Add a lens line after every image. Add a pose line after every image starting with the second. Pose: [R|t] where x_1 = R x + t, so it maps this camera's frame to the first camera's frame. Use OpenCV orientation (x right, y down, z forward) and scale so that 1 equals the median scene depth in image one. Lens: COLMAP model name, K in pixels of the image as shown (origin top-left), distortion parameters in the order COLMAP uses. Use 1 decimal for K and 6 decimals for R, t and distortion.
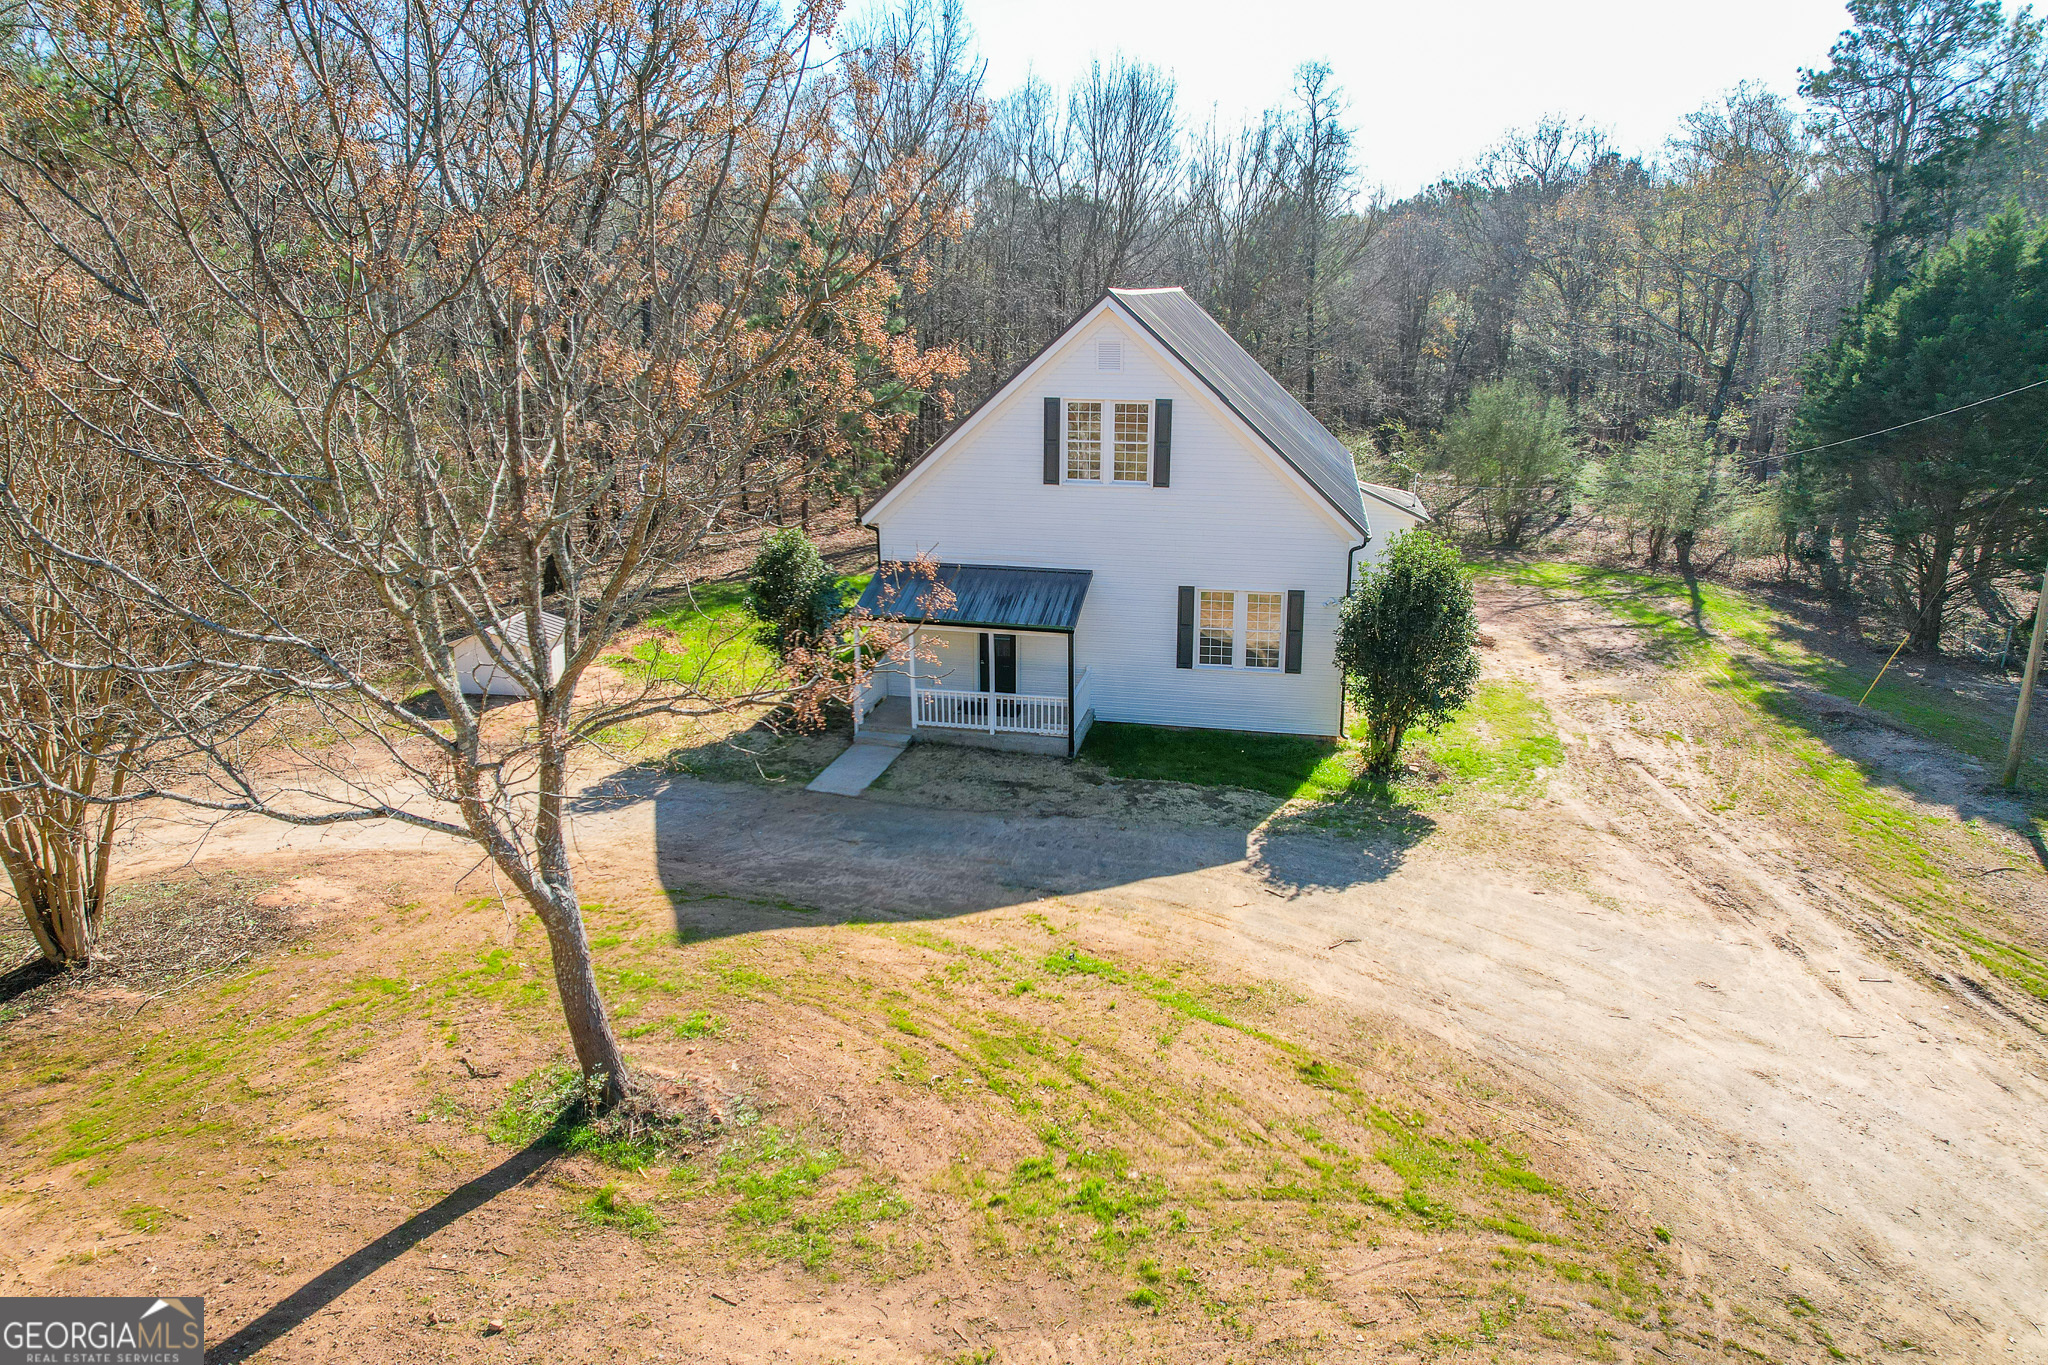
lens RADIAL K [[1312.0, 0, 1024.1], [0, 1312.0, 673.2], [0, 0, 1]] dist [-0.070529, 0.060781]
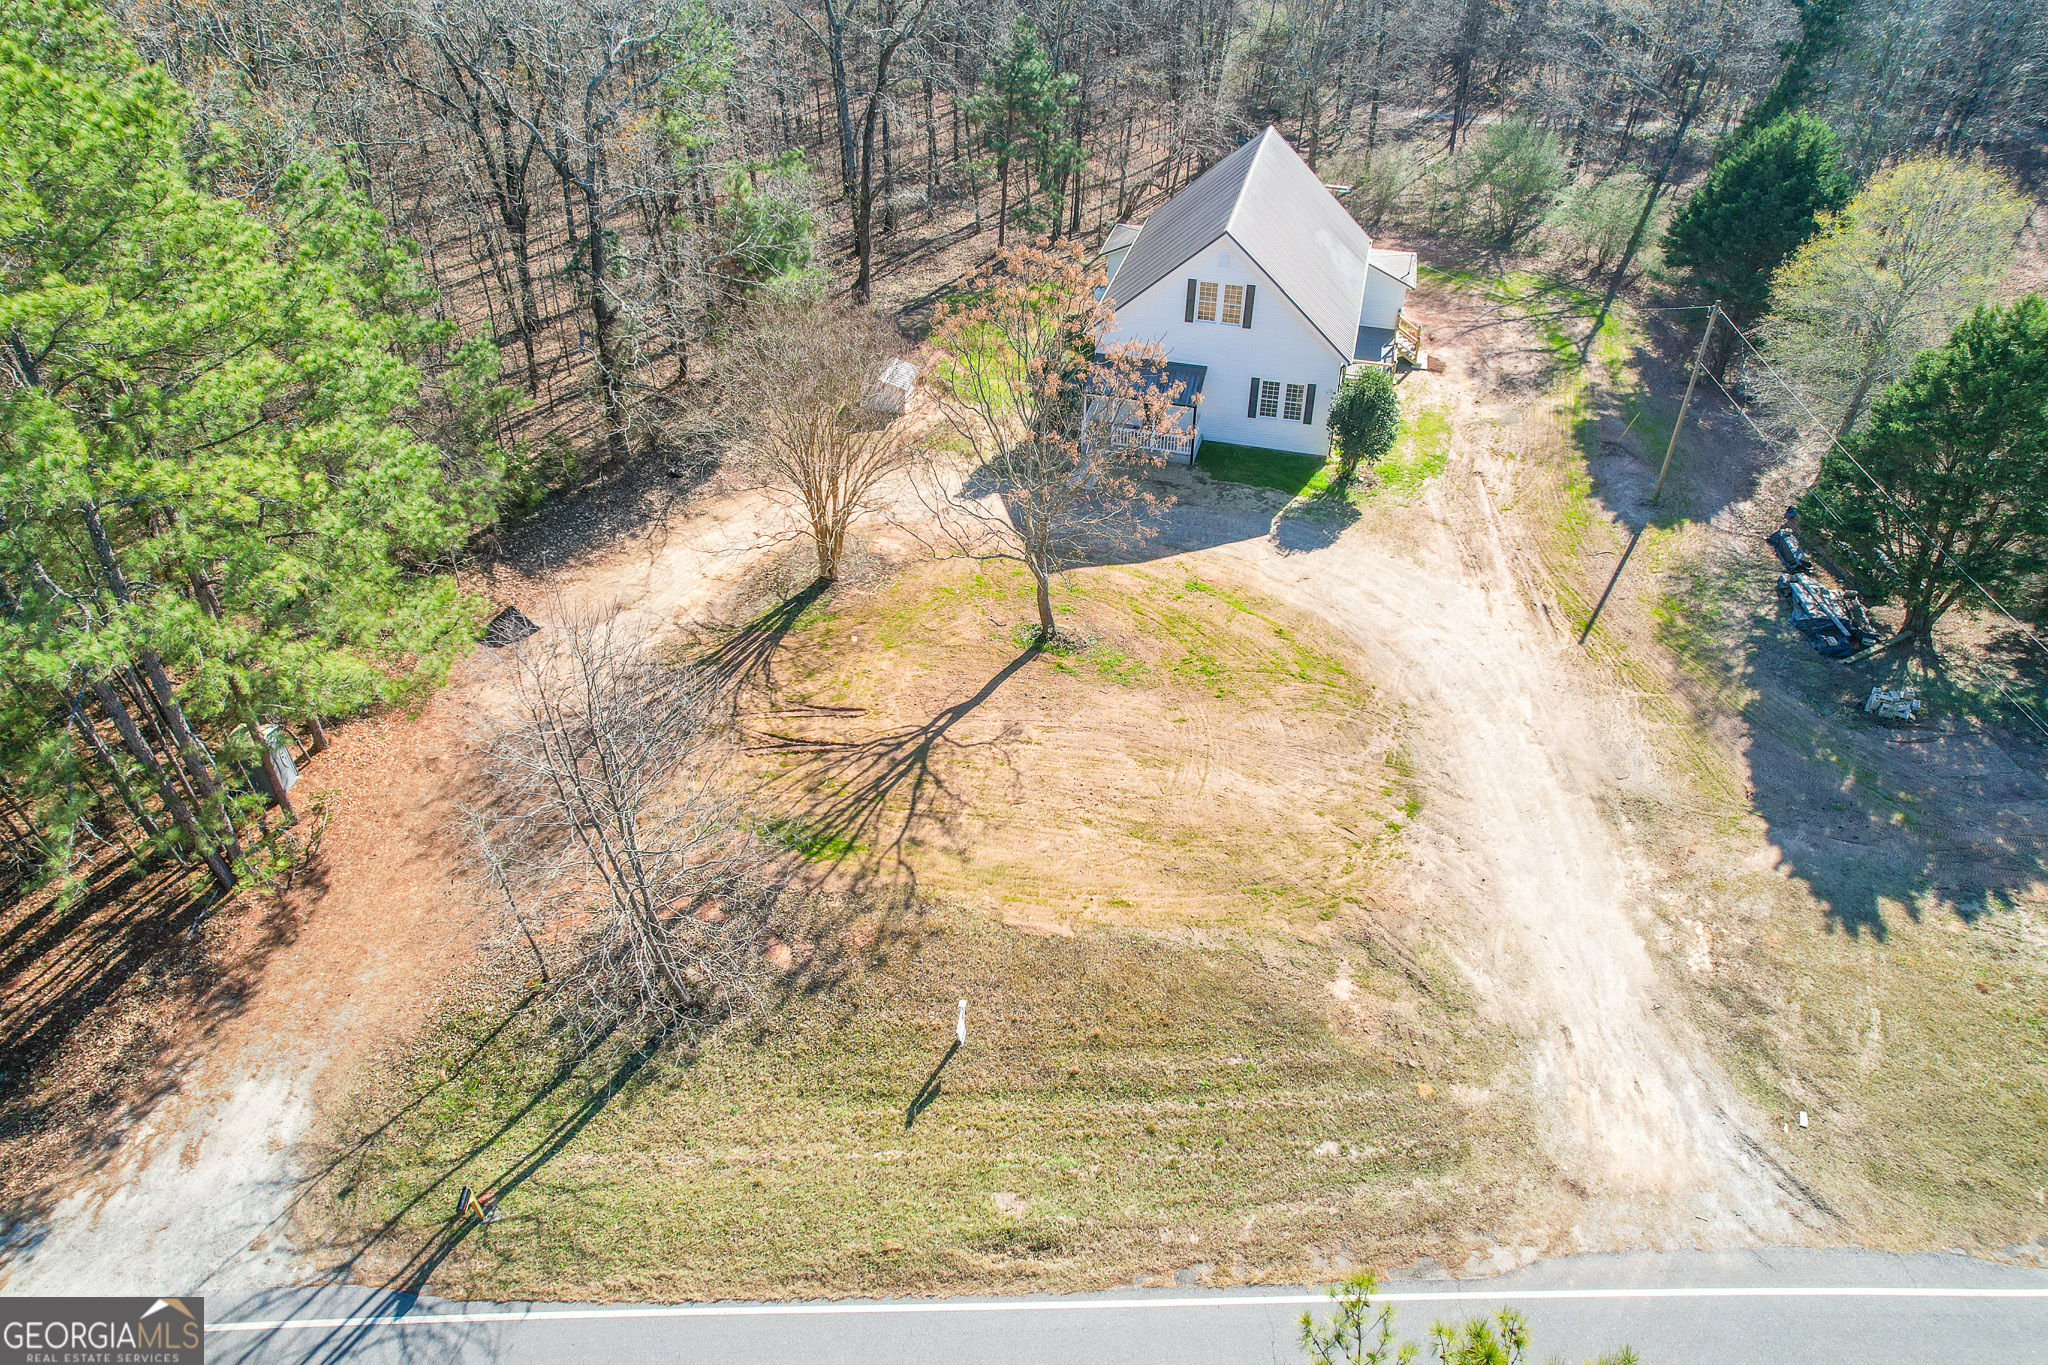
lens RADIAL K [[1312.0, 0, 1027.4], [0, 1312.0, 680.9], [0, 0, 1]] dist [-0.070529, 0.060781]
pose [[0.998636, 0.034963, -0.038786, -0.142785], [-0.017637, 0.924950, 0.379680, -0.441441], [0.049150, -0.378478, 0.924304, -1.128534]]
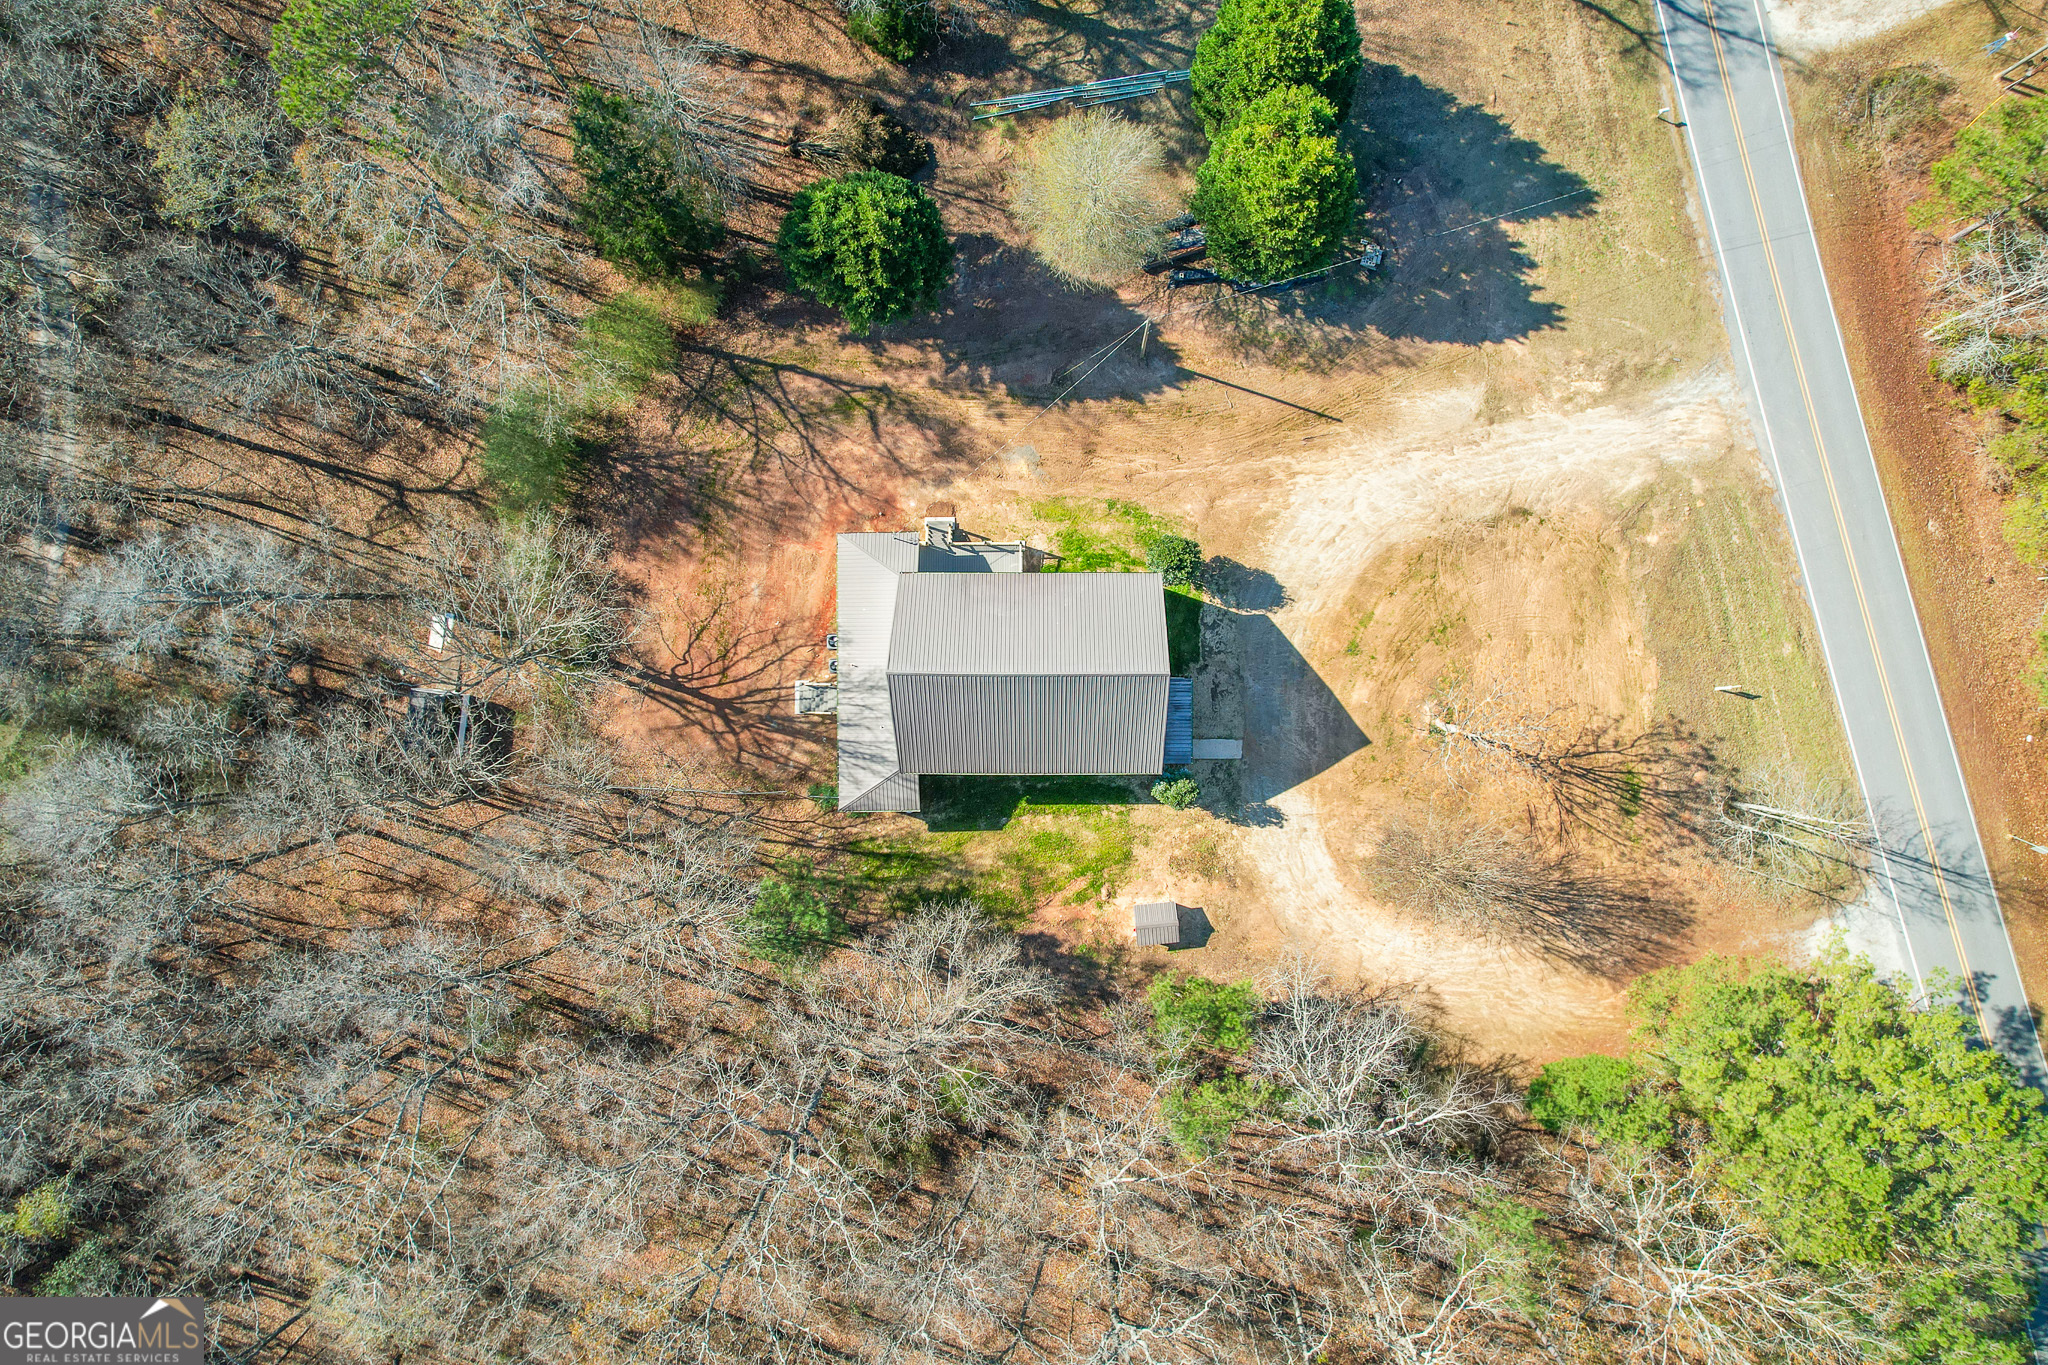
lens RADIAL K [[1312.0, 0, 1031.9], [0, 1312.0, 666.9], [0, 0, 1]] dist [-0.070529, 0.060781]
pose [[-0.207046, -0.978328, -0.002612, 0.156509], [0.286537, -0.063193, 0.955983, -3.077761], [-0.935429, 0.197184, 0.293411, 0.548155]]
